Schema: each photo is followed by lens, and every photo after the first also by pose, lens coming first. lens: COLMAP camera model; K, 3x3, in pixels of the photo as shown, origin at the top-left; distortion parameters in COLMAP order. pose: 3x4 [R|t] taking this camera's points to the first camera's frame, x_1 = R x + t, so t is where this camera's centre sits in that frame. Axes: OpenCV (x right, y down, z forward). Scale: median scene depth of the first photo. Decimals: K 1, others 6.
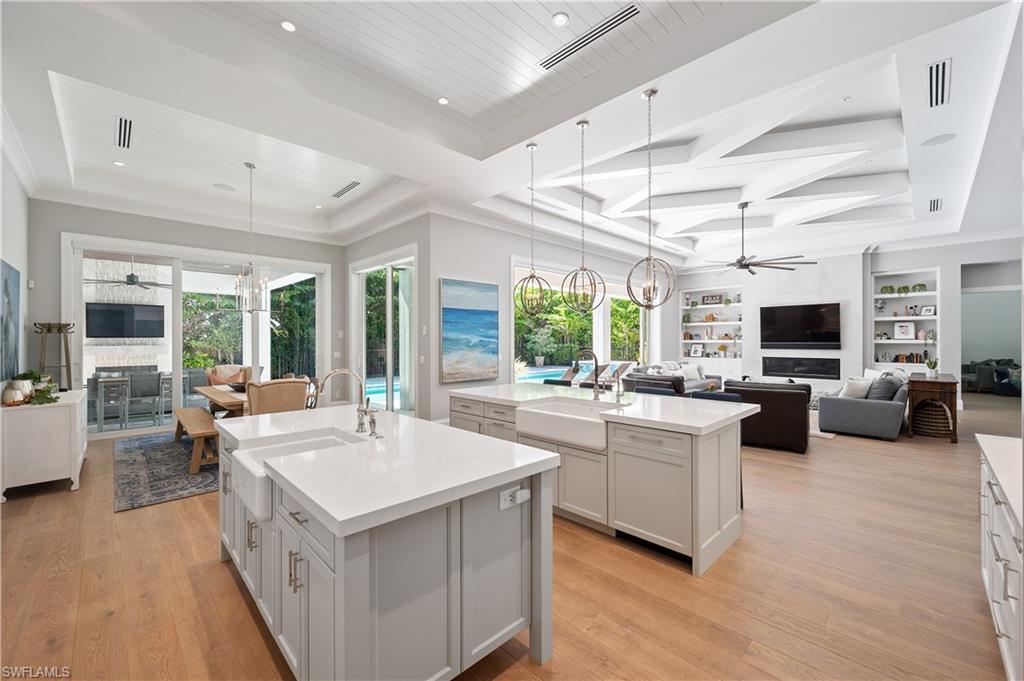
lens RADIAL K [[406.0, 0, 518.4], [0, 406.0, 340.8], [0, 0, 1]] dist [-0.001471, 0.000662]
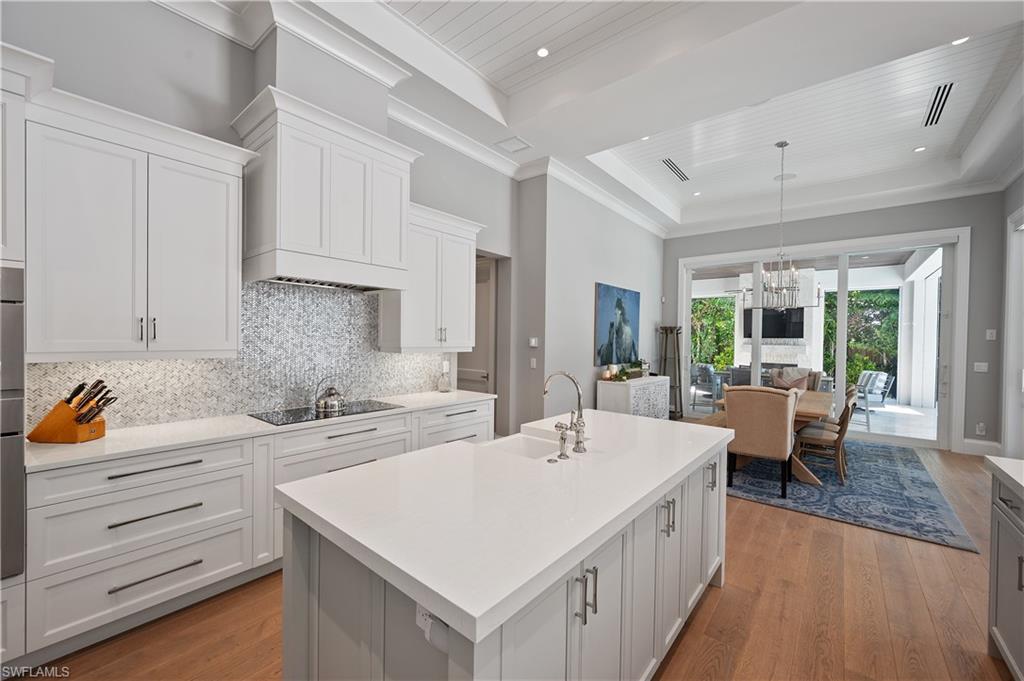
lens RADIAL K [[406.0, 0, 511.5], [0, 406.0, 341.2], [0, 0, 1]] dist [-0.001471, 0.000662]
pose [[0.104846, 0.013754, -0.994393, 0.138815], [-0.016202, 0.999795, 0.012120, -0.001280], [0.994356, 0.014840, 0.105048, 0.264463]]
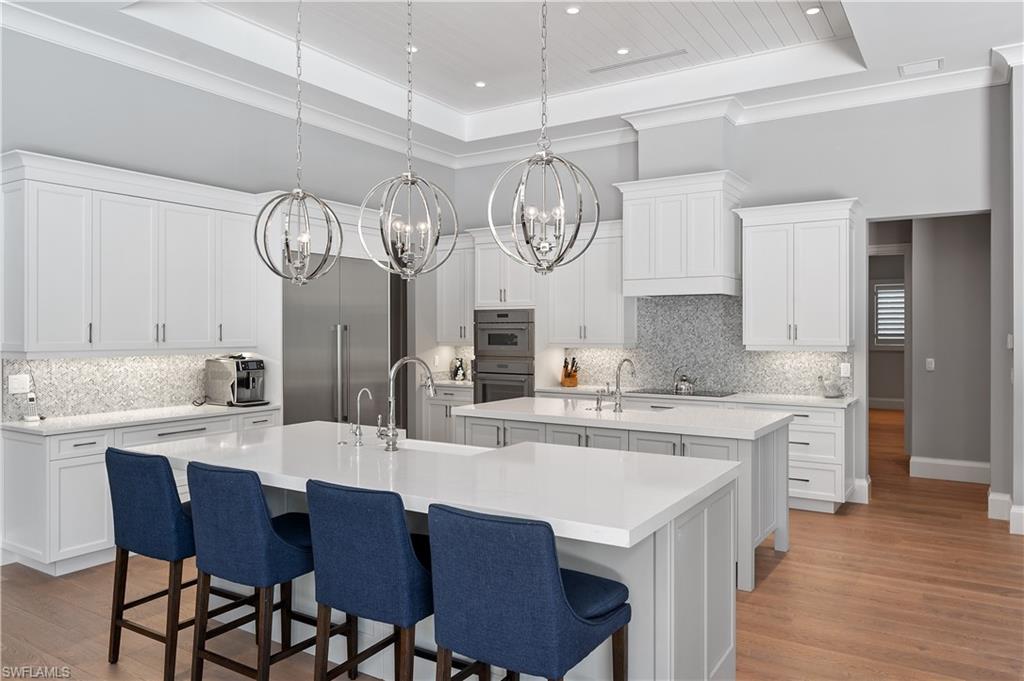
lens RADIAL K [[705.3, 0, 516.1], [0, 705.3, 332.3], [0, 0, 1]] dist [-0.010200, 0.012718]
pose [[-0.974514, 0.004883, -0.224275, 0.127470], [0.003601, 0.999975, 0.006123, -0.008603], [0.224300, 0.005159, -0.974507, 1.037124]]
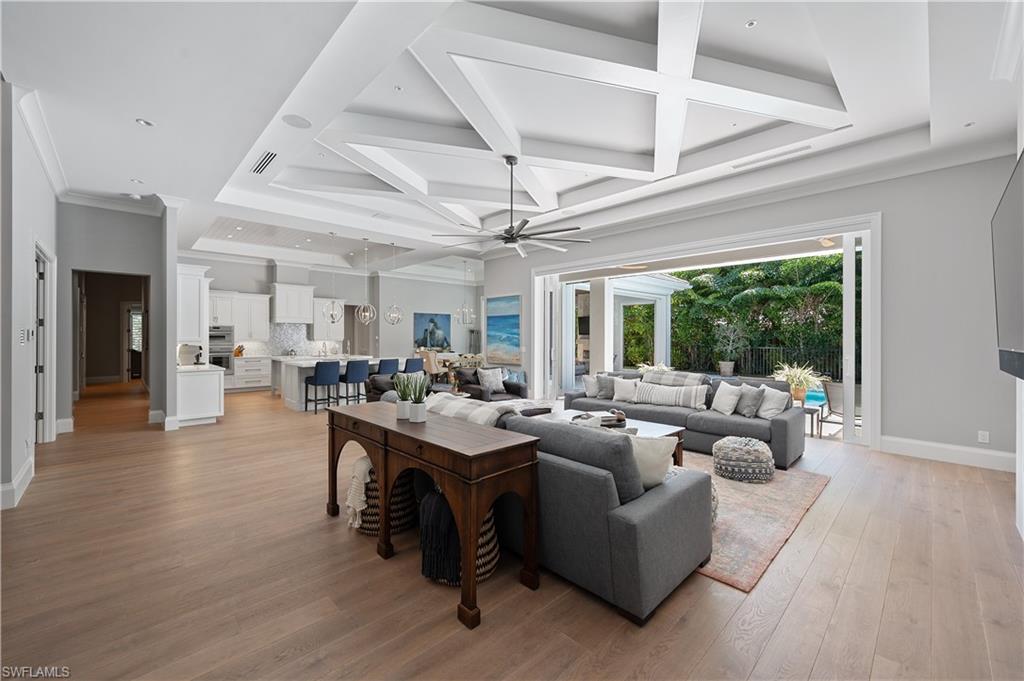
lens RADIAL K [[406.0, 0, 505.0], [0, 406.0, 335.1], [0, 0, 1]] dist [-0.001471, 0.000662]
pose [[-0.017702, -0.000797, -0.999843, 1.396163], [-0.003779, 0.999993, -0.000731, -0.004840], [0.999836, 0.003766, -0.017705, 1.058335]]
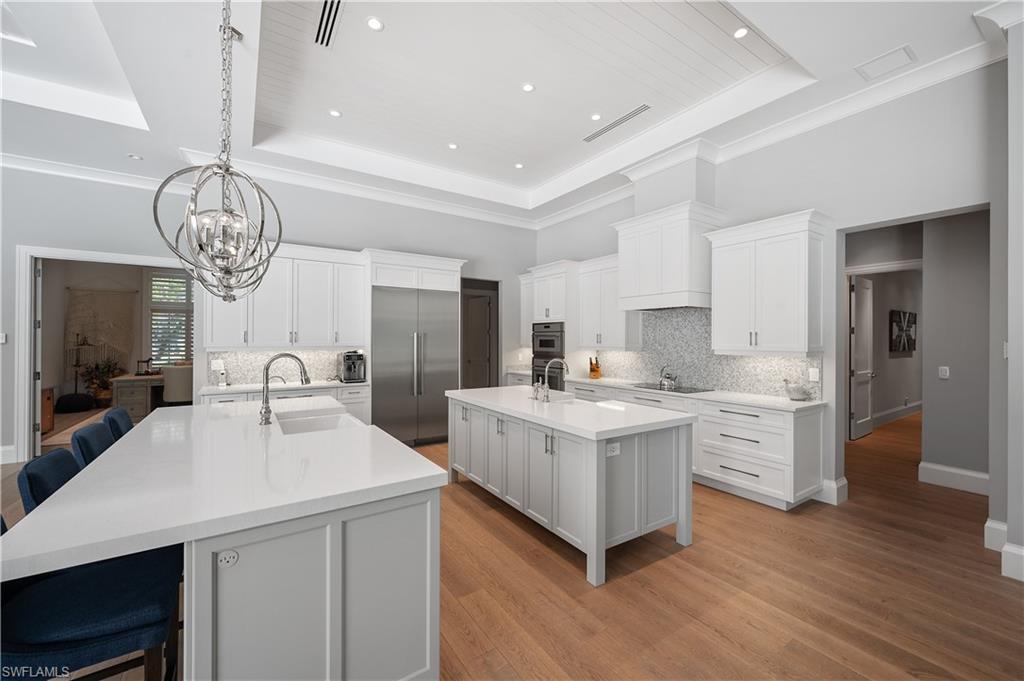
lens RADIAL K [[406.0, 0, 514.1], [0, 406.0, 339.0], [0, 0, 1]] dist [-0.001471, 0.000662]
pose [[-0.982330, -0.000074, 0.187157, -0.198307], [0.000368, 0.999997, 0.002322, -0.003070], [-0.187157, 0.002350, -0.982327, 0.864010]]
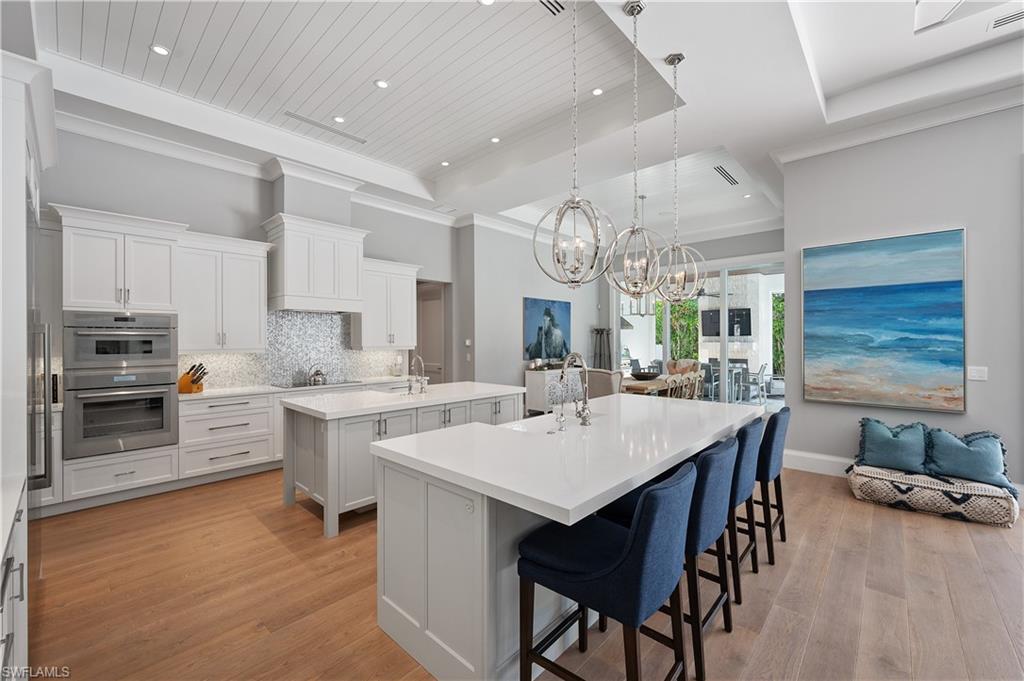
lens RADIAL K [[406.0, 0, 509.5], [0, 406.0, 339.5], [0, 0, 1]] dist [-0.001471, 0.000662]
pose [[0.042705, 0.002776, -0.999084, 0.465055], [0.001587, 0.999995, 0.002847, -0.001685], [0.999086, -0.001707, 0.042700, 0.447817]]
